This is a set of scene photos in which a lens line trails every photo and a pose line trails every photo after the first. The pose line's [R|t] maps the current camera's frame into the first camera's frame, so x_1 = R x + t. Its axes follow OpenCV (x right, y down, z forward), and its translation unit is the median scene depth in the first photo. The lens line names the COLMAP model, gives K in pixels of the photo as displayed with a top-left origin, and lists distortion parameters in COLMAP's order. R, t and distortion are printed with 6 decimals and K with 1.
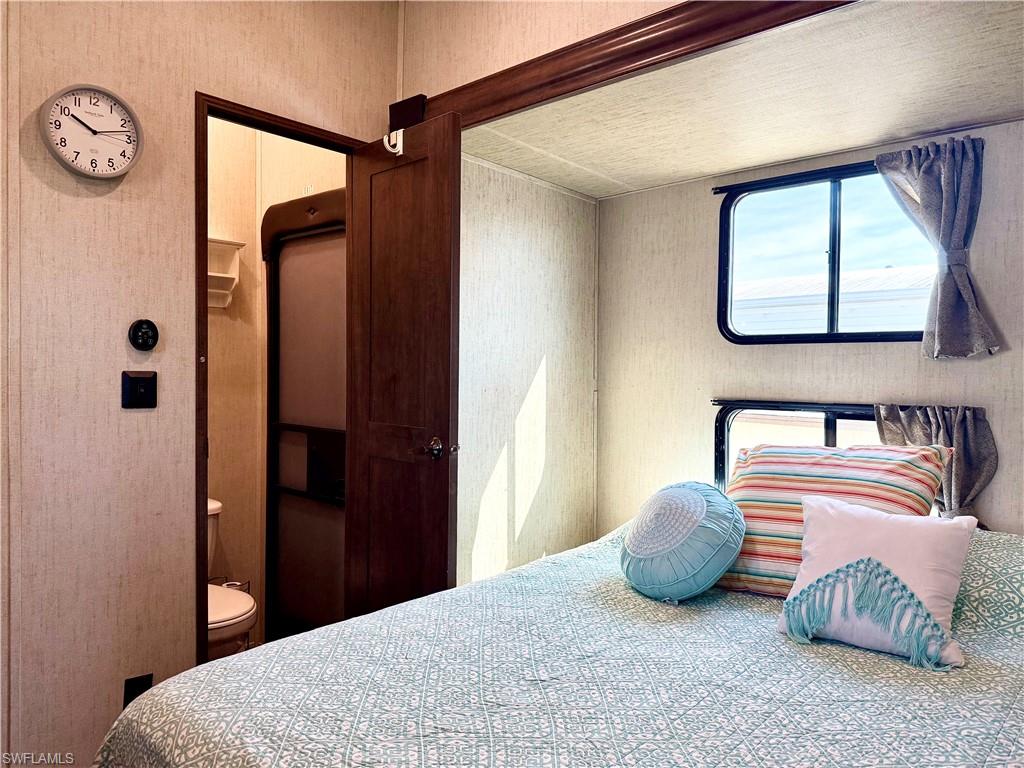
lens RADIAL K [[726.1, 0, 512.0], [0, 726.1, 384.0], [0, 0, 1]] dist [-0.000572, -0.005675]
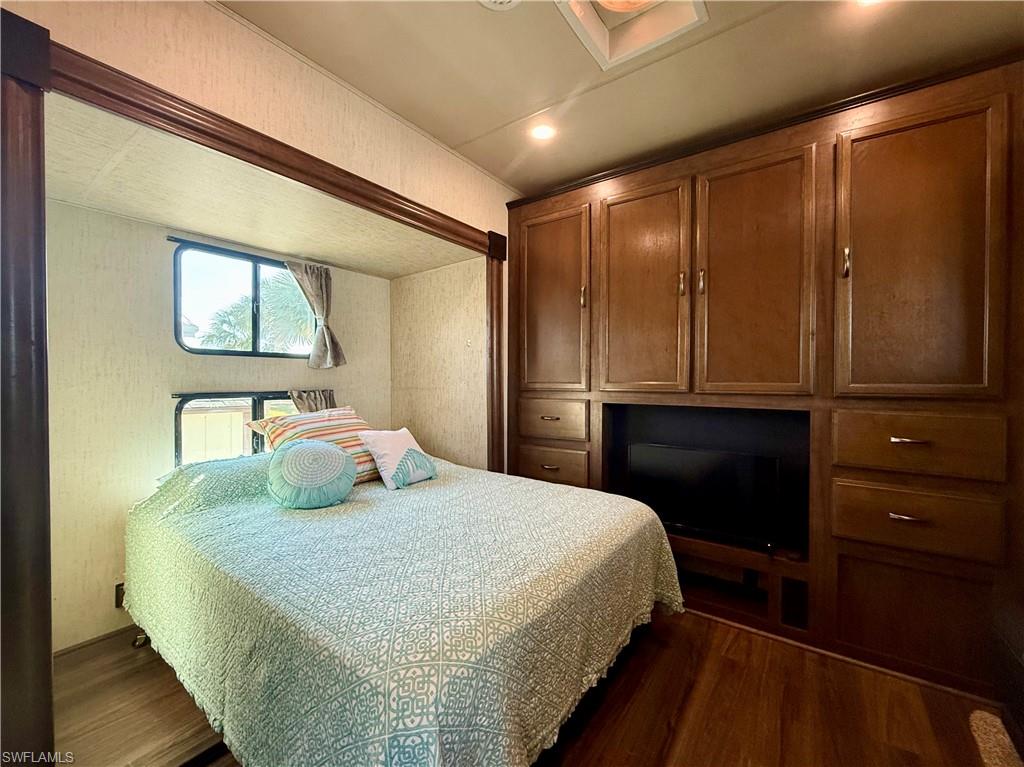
lens RADIAL K [[423.9, 0, 512.0], [0, 423.9, 383.5], [0, 0, 1]] dist [-0.002221, -0.000114]
pose [[-0.134663, -0.015176, 0.990775, -0.682360], [0.016594, 0.999708, 0.017568, -0.001514], [-0.990752, 0.018807, -0.134372, 0.572354]]
